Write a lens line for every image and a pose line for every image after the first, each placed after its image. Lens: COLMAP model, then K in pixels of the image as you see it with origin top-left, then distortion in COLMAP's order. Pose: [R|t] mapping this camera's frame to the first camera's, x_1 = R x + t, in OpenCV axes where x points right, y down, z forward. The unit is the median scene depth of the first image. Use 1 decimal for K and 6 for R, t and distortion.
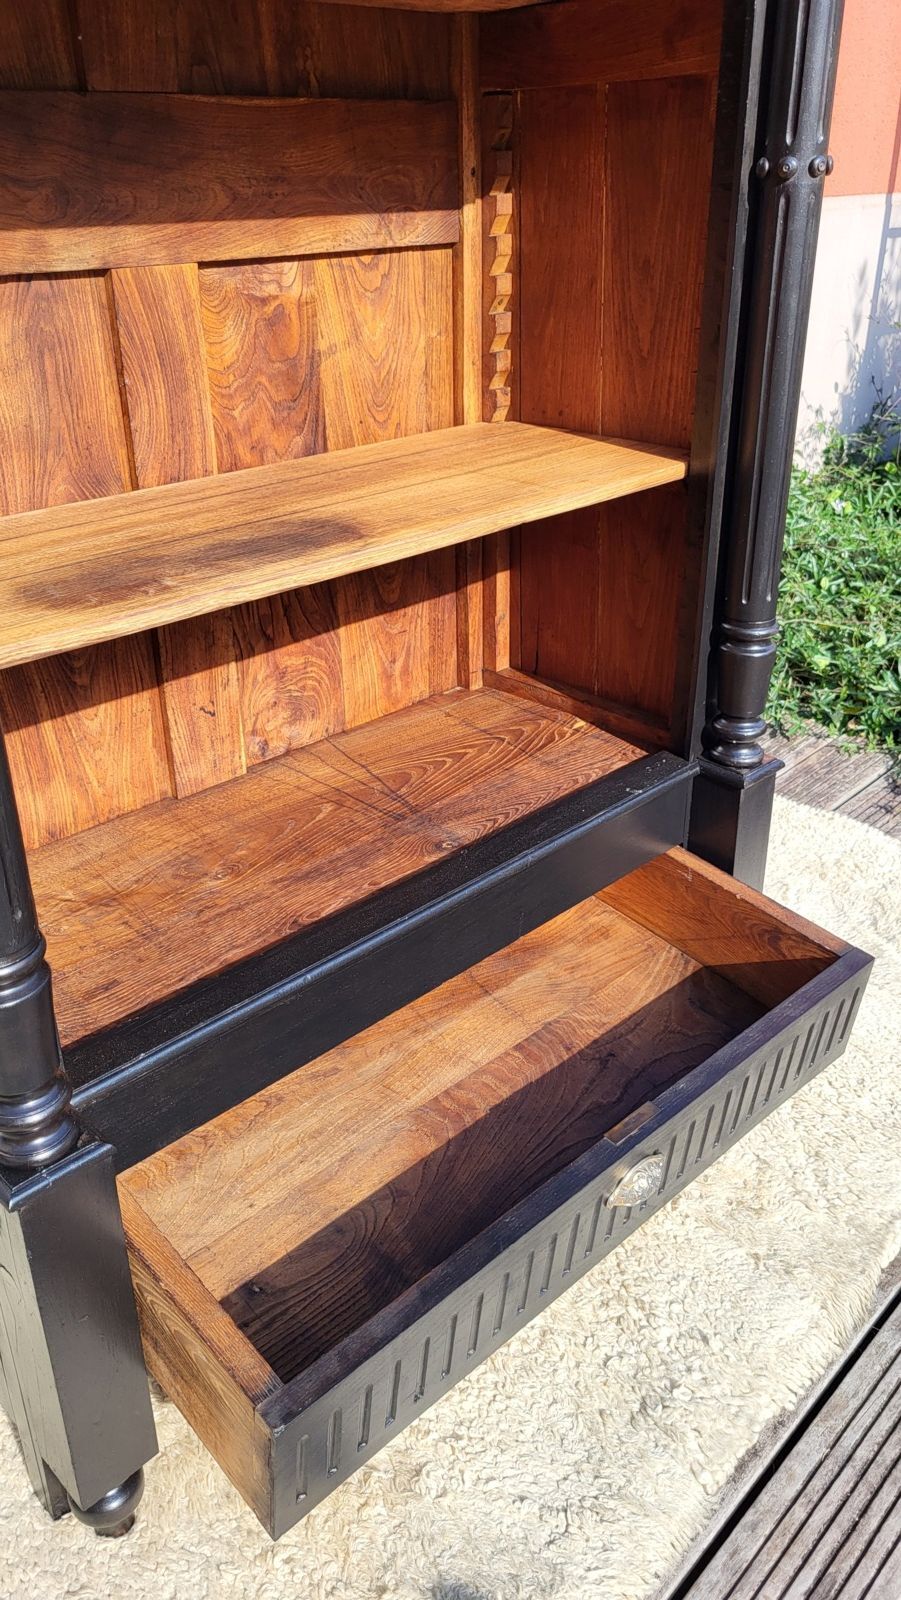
lens RADIAL K [[1215.2, 0, 437.9], [0, 1215.2, 776.4], [0, 0, 1]] dist [0.036395, -0.005768]
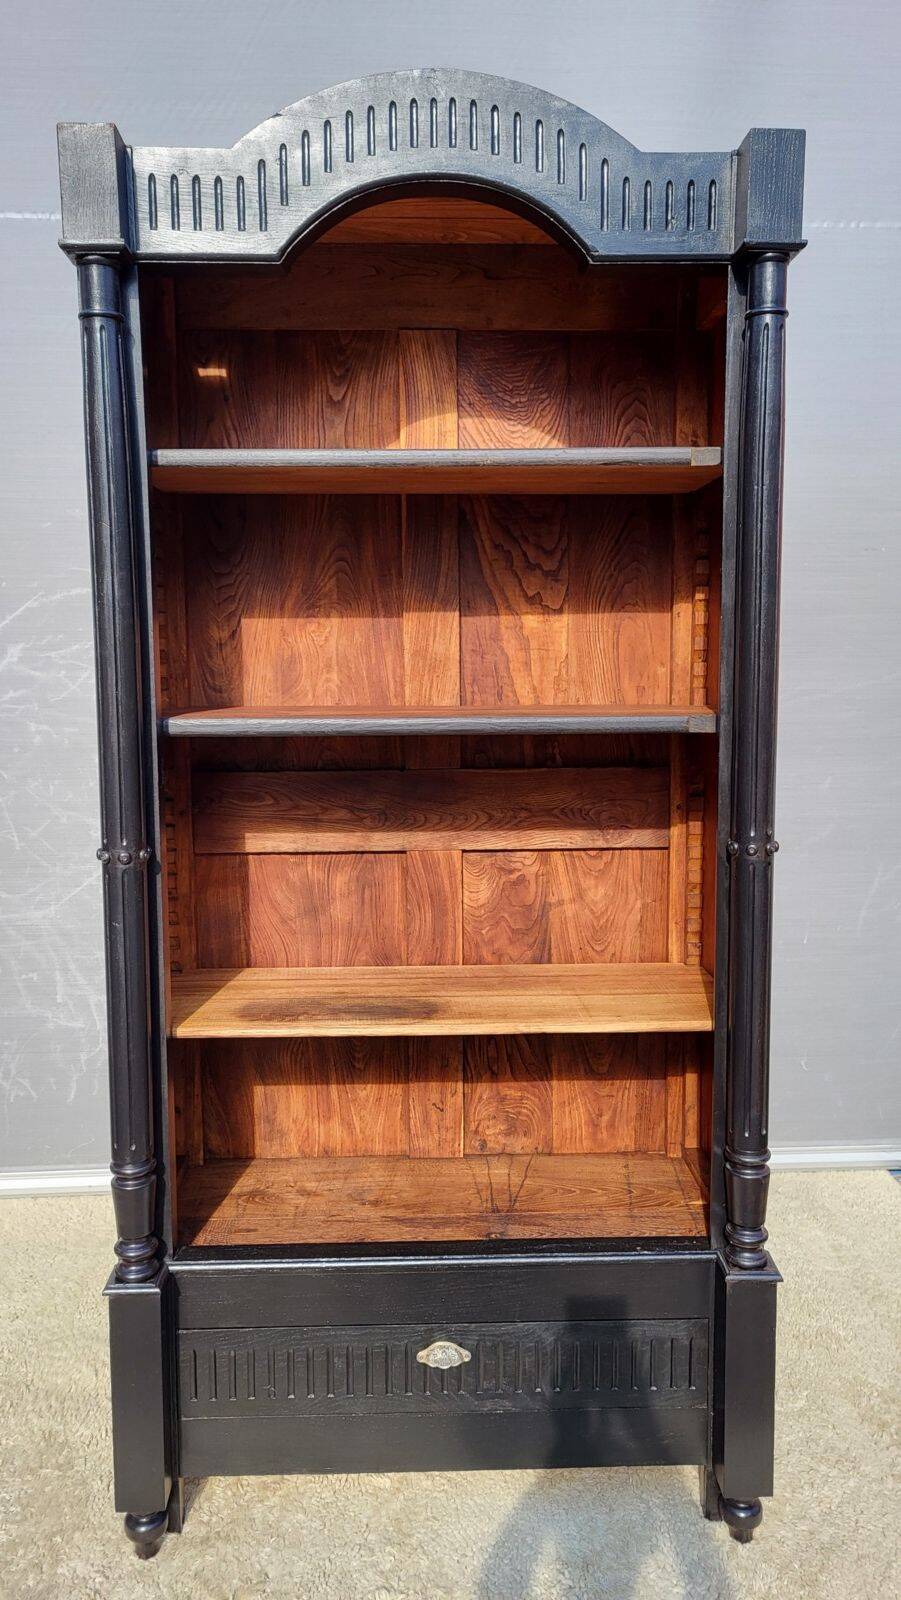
lens RADIAL K [[1213.0, 0, 459.2], [0, 1213.0, 797.5], [0, 0, 1]] dist [0.040219, -0.002291]
pose [[0.745080, 0.098726, -0.659627, 0.853524], [-0.304802, 0.930073, -0.205085, -0.115446], [0.593254, 0.353861, 0.723071, -0.269295]]
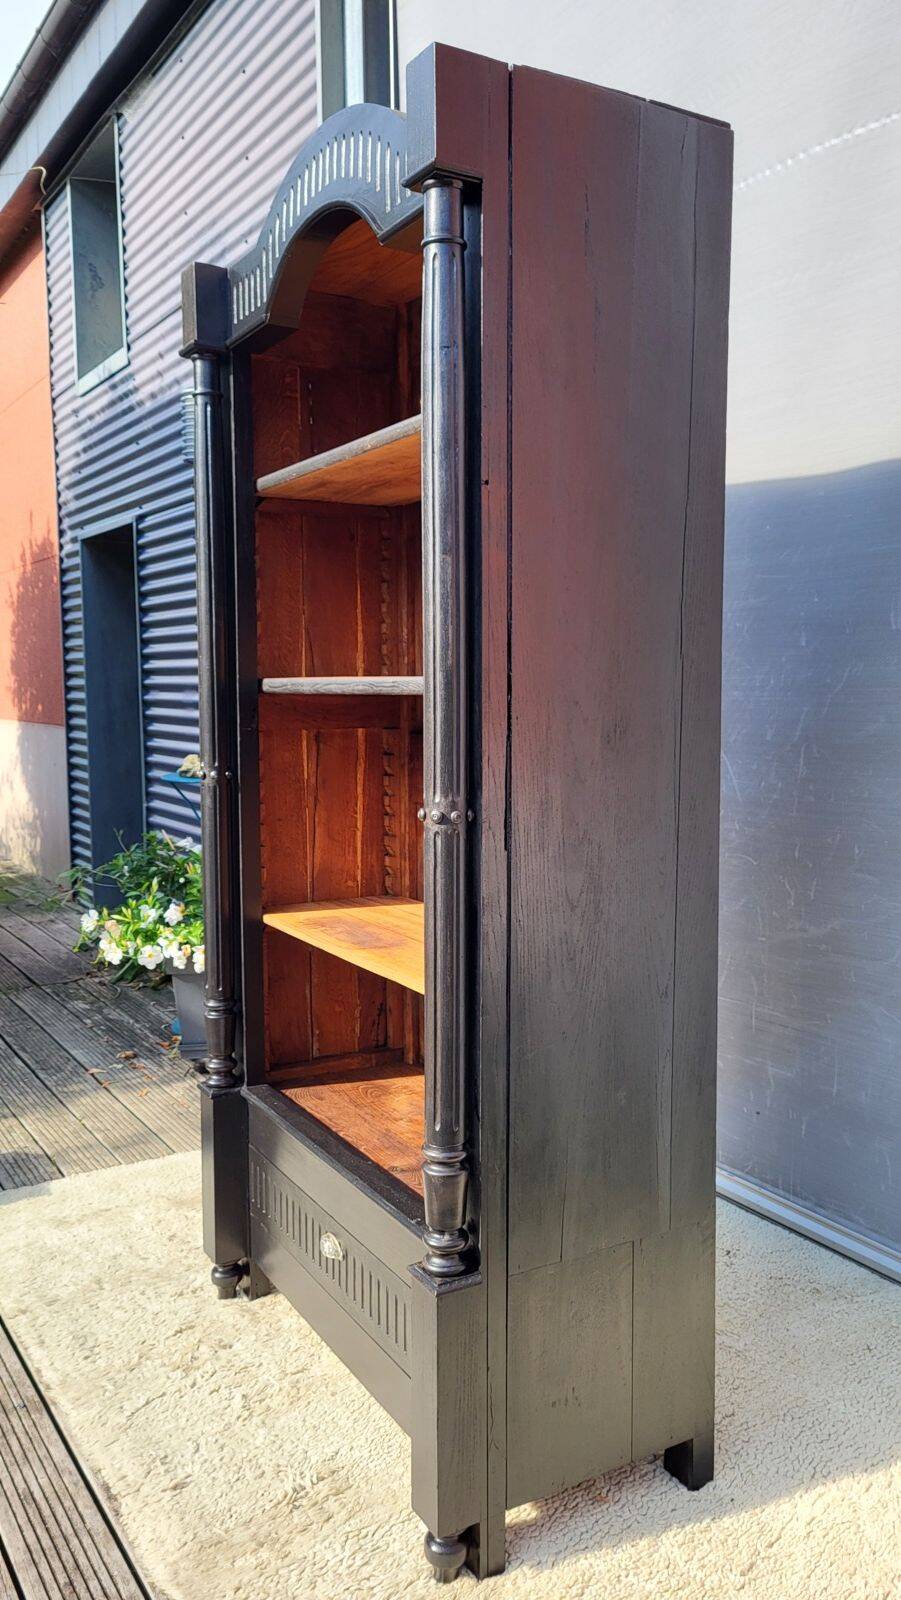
lens RADIAL K [[1235.5, 0, 450.5], [0, 1235.5, 800.0], [0, 0, 1]] dist [0.051683, -0.002608]
pose [[-0.235040, 0.107306, -0.966044, 1.412278], [-0.427541, 0.881161, 0.201899, -0.679781], [0.872906, 0.460478, -0.161230, 1.043357]]
